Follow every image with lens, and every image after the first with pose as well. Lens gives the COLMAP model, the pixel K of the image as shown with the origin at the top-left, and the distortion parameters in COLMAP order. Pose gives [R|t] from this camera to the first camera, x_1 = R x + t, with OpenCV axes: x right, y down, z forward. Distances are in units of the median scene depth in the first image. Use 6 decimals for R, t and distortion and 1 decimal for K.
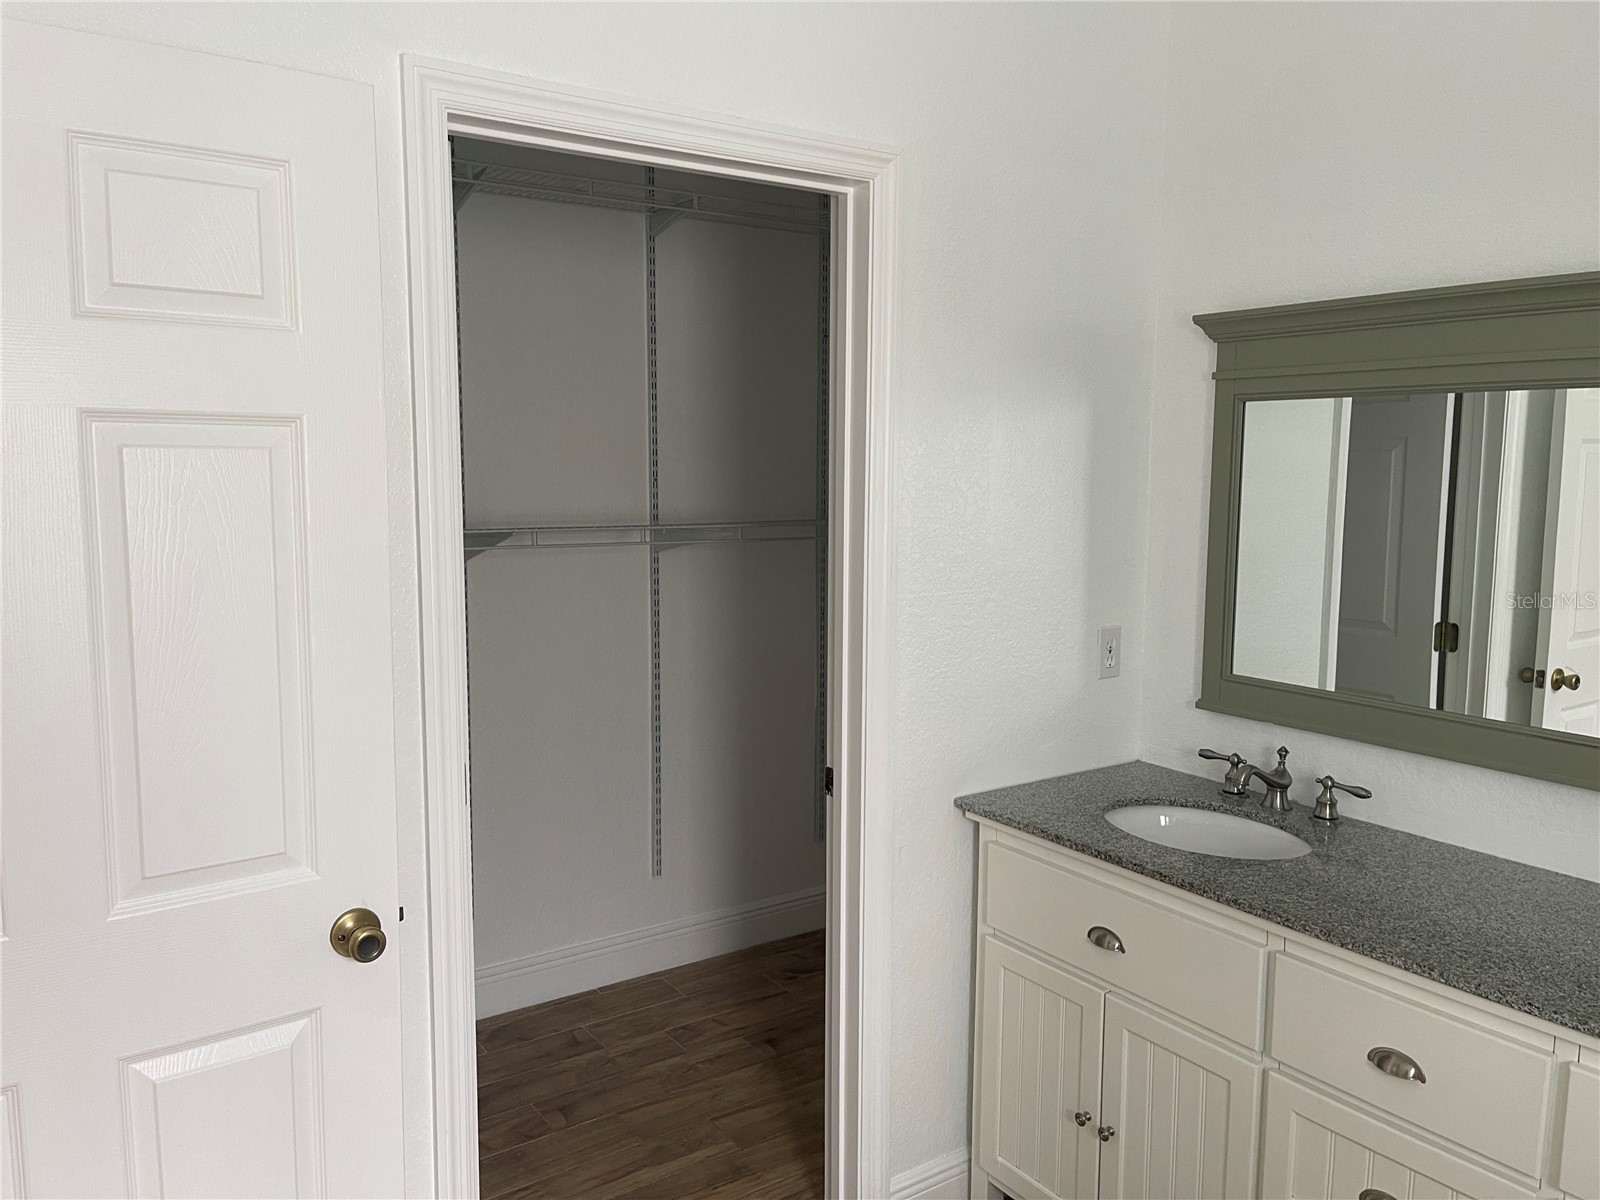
lens RADIAL K [[1212.4, 0, 791.0], [0, 1212.4, 598.4], [0, 0, 1]] dist [0.060615, -0.070809]
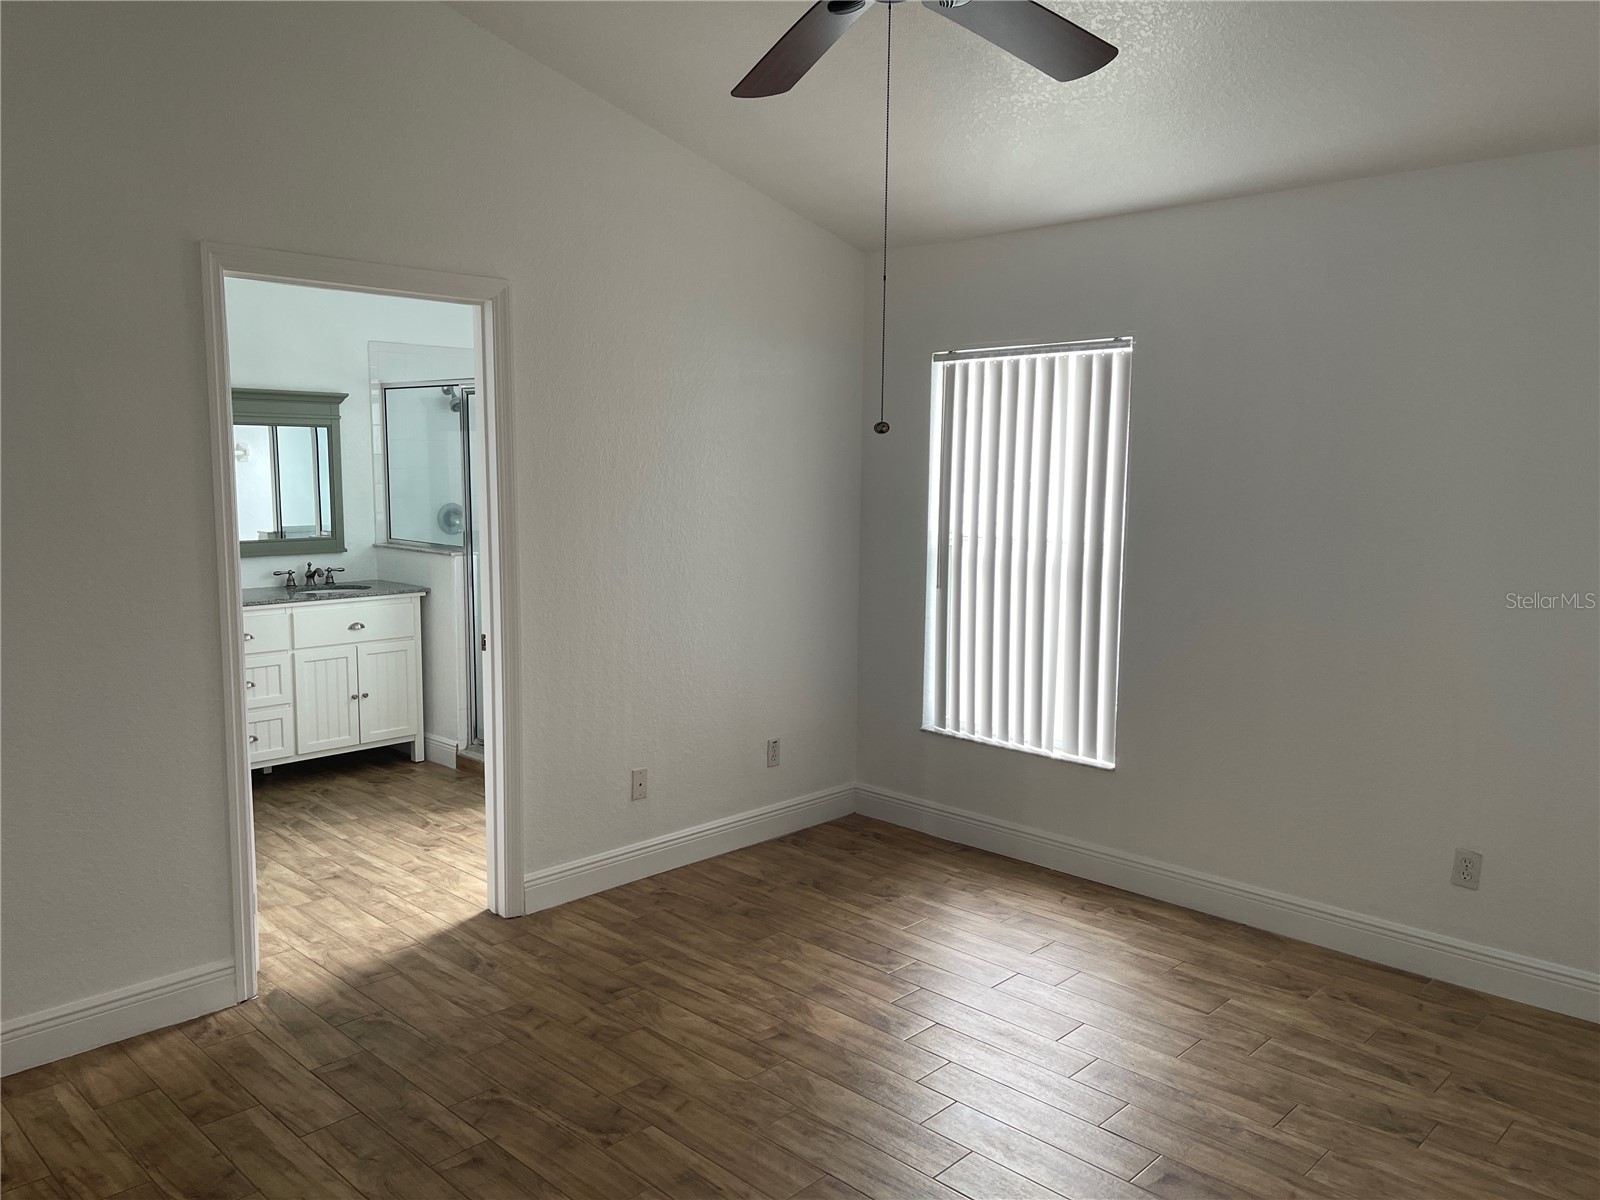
lens RADIAL K [[1212.4, 0, 798.3], [0, 1212.4, 602.1], [0, 0, 1]] dist [0.060615, -0.070809]
pose [[-0.200681, -0.122151, 0.972011, -1.971417], [0.107739, 0.983426, 0.145829, -0.016043], [-0.973714, 0.133989, -0.184194, 0.112812]]
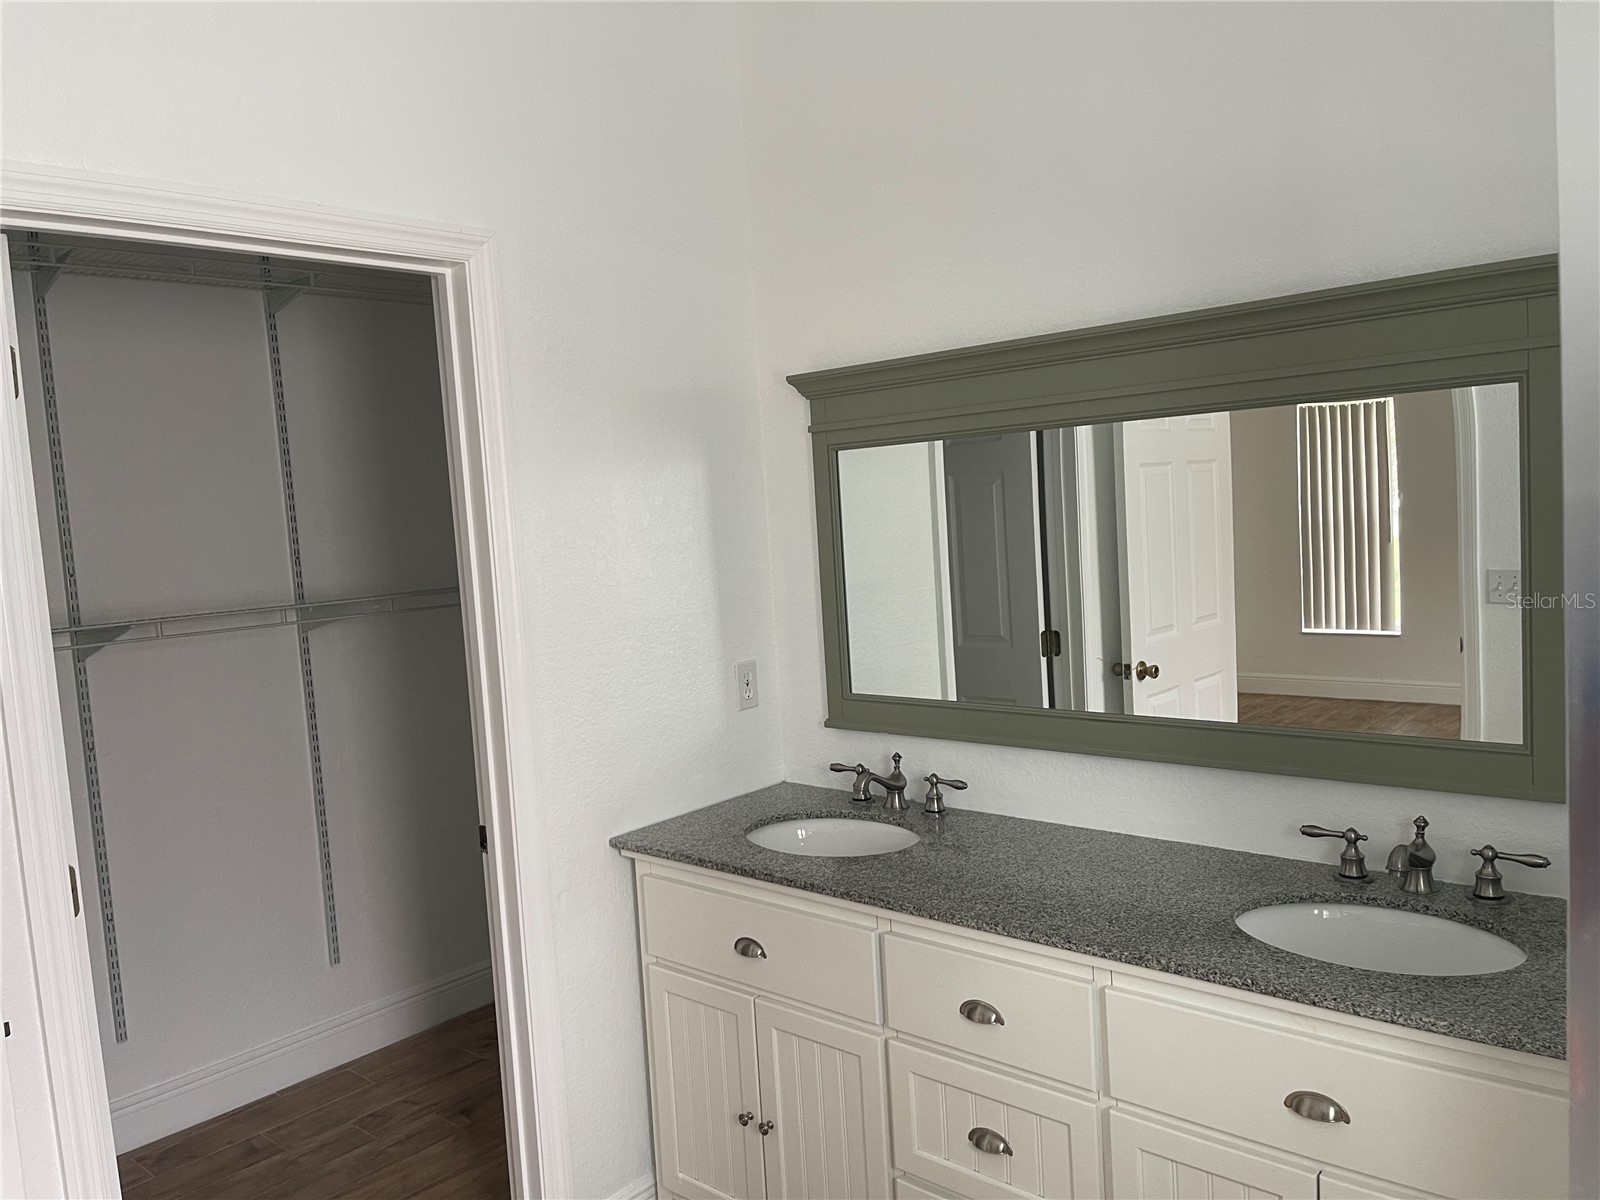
lens RADIAL K [[1212.4, 0, 791.7], [0, 1212.4, 607.5], [0, 0, 1]] dist [0.060615, -0.070809]
pose [[0.968312, -0.086178, 0.234402, 0.055529], [0.094948, 0.995133, -0.026369, 0.007845], [-0.230989, 0.047789, 0.971782, -0.065708]]
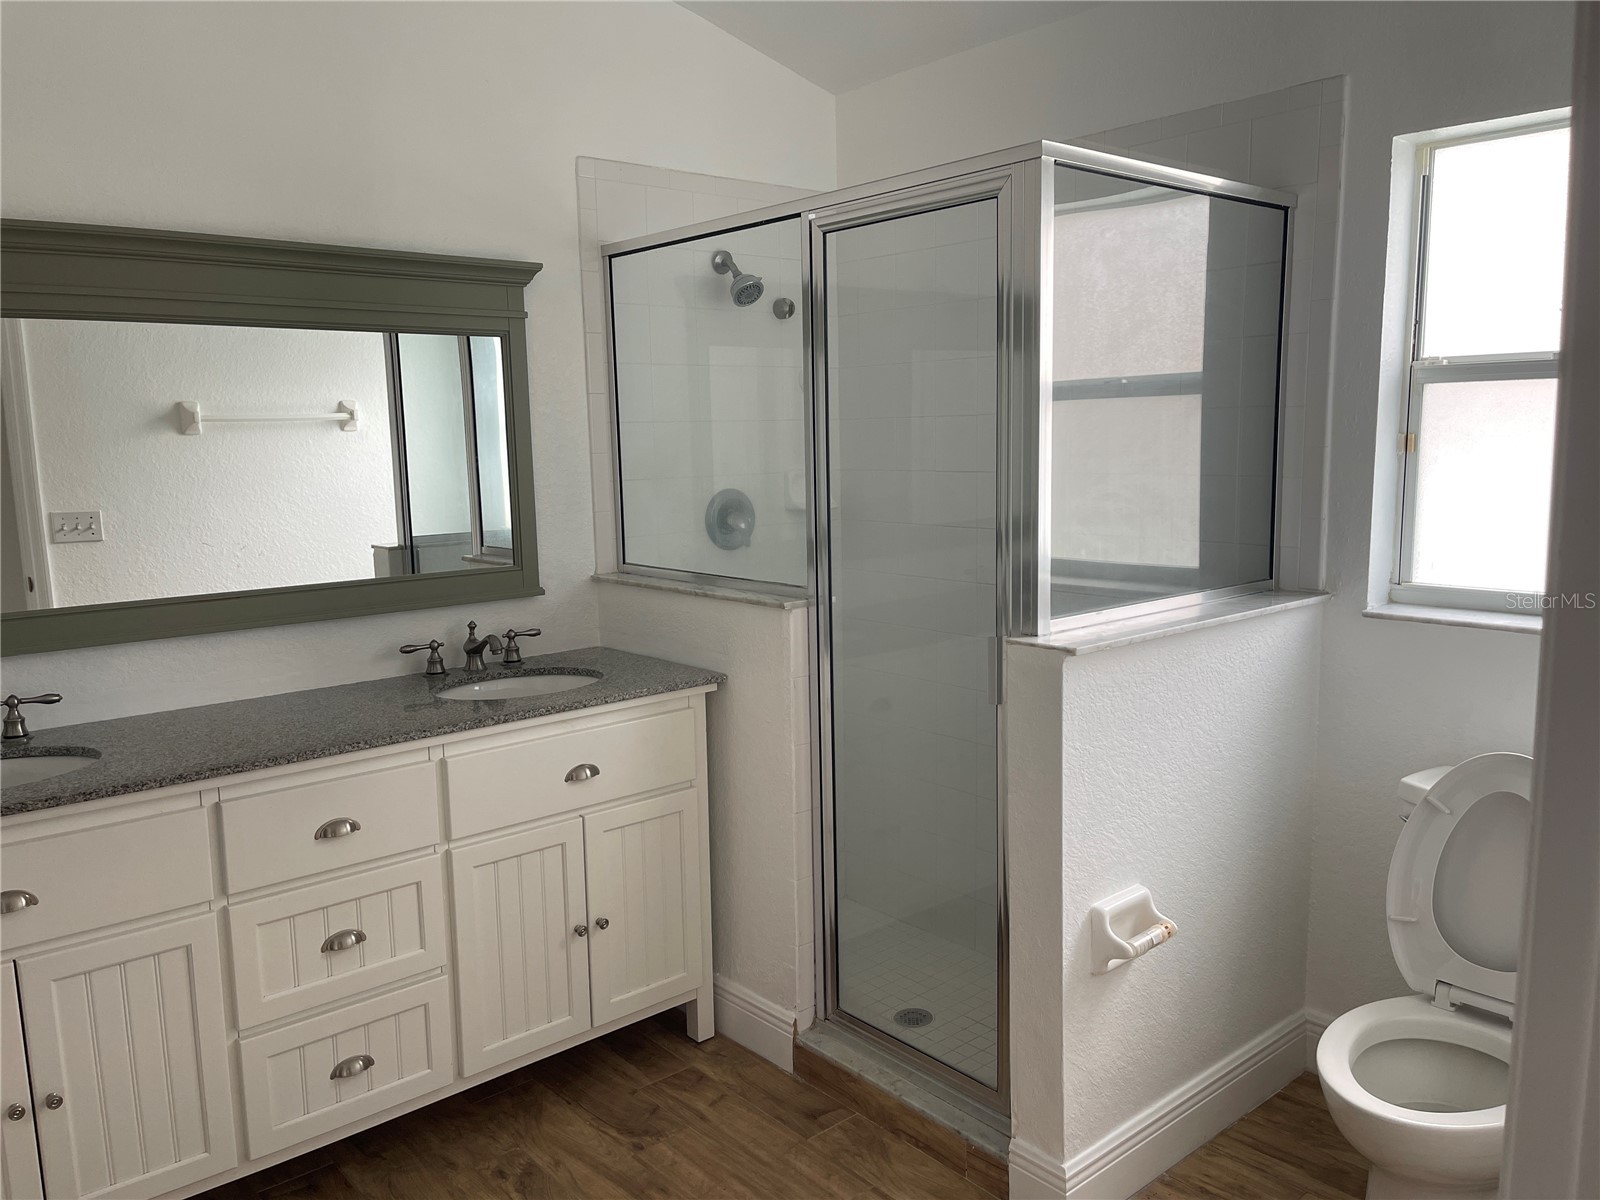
lens RADIAL K [[1212.4, 0, 802.2], [0, 1212.4, 599.9], [0, 0, 1]] dist [0.060615, -0.070809]
pose [[-0.118343, -0.138283, 0.983297, -0.564764], [0.137023, 0.978508, 0.154100, 0.001198], [-0.983473, 0.152971, -0.096851, 0.403694]]
